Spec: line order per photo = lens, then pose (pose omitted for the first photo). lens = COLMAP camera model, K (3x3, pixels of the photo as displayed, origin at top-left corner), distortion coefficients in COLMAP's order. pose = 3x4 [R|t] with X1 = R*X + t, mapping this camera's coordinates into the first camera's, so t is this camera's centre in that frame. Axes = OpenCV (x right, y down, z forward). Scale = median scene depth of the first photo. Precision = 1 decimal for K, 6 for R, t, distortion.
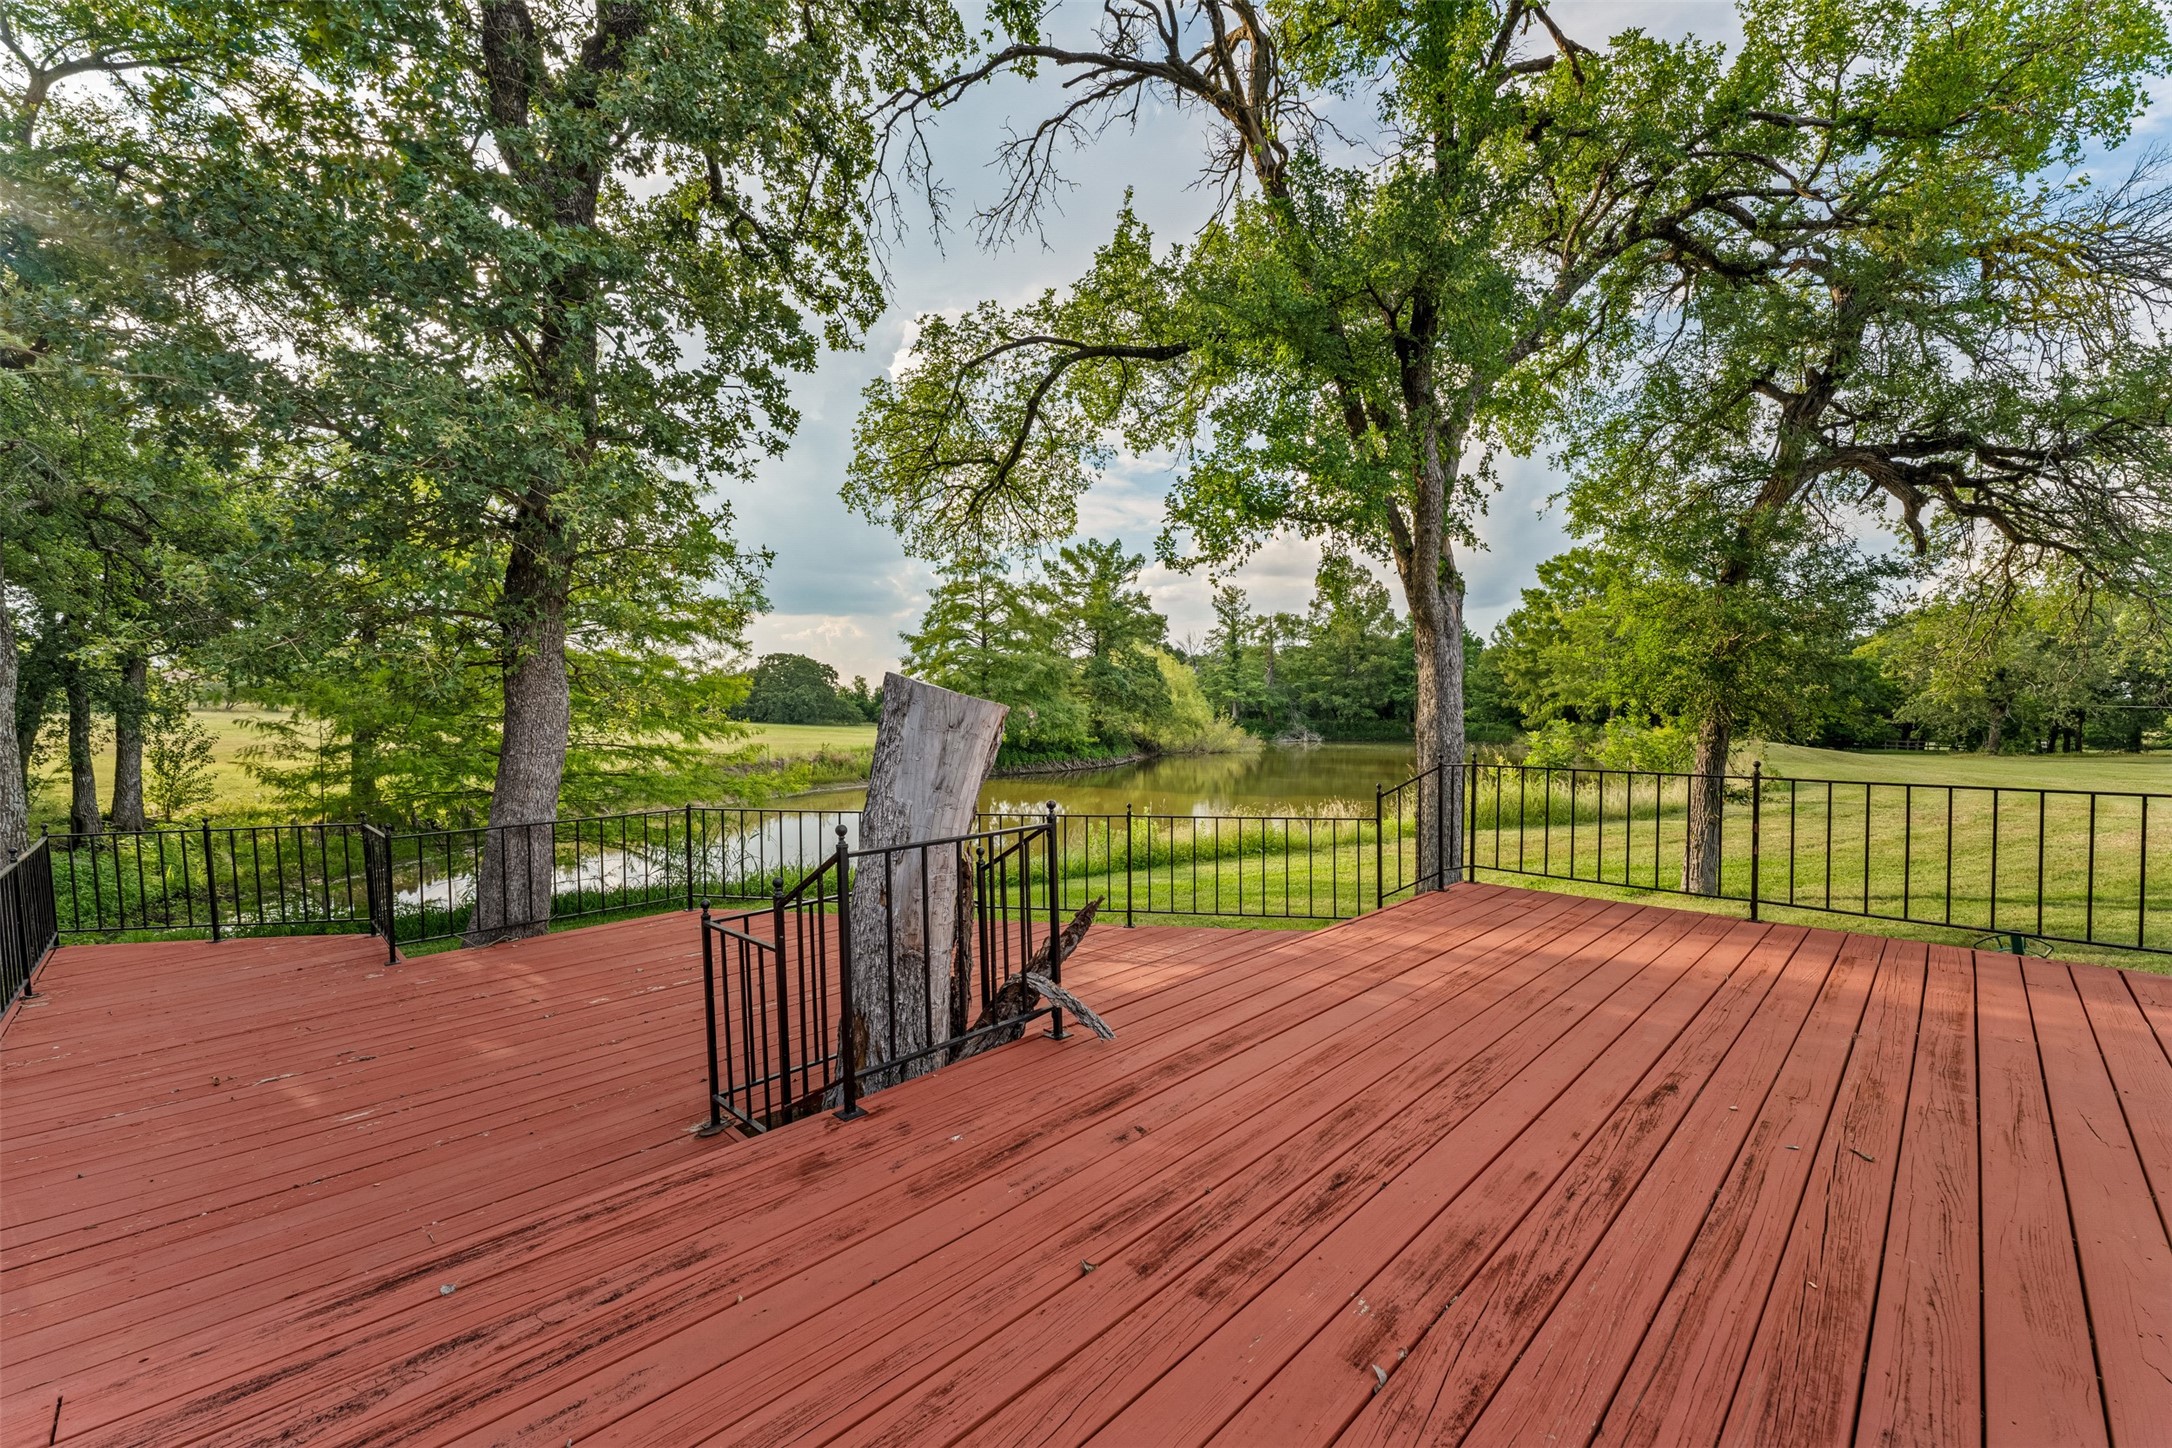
lens RADIAL K [[891.8, 0, 1086.0], [0, 891.8, 724.0], [0, 0, 1]] dist [0.000235, 0.000044]
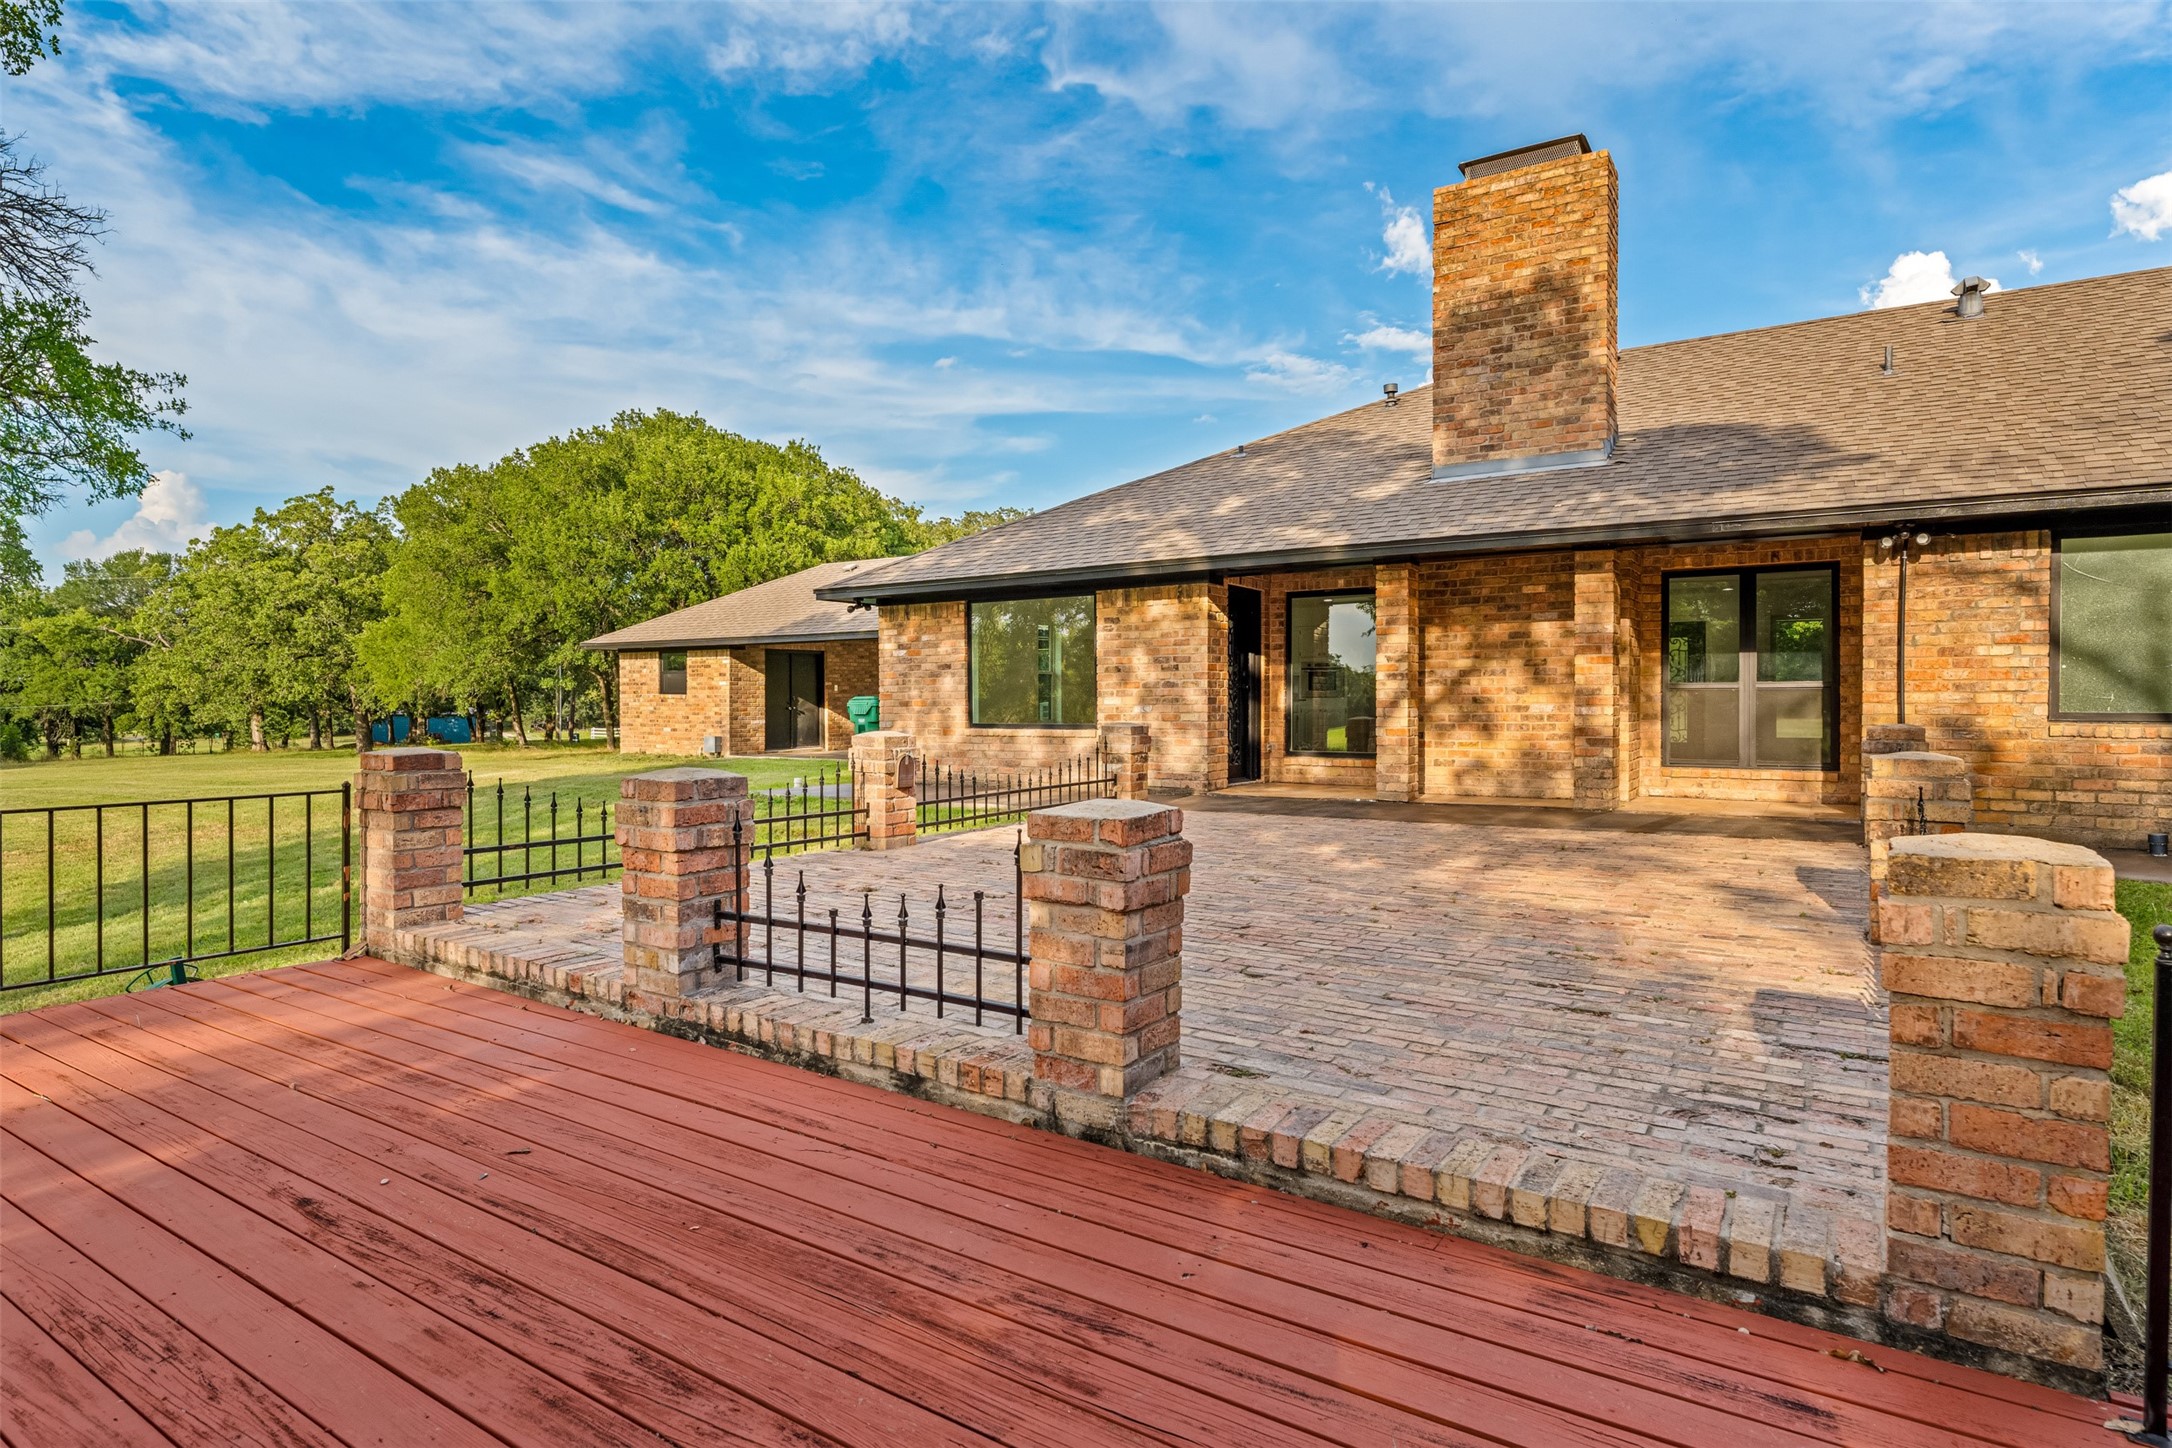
lens RADIAL K [[1178.7, 0, 1086.0], [0, 1178.7, 724.0], [0, 0, 1]] dist [0.000199, -0.000063]
pose [[-0.192022, -0.017317, 0.981238, -0.495527], [0.026219, 0.999397, 0.022768, -0.009506], [-0.981040, 0.030099, -0.191453, 0.560535]]
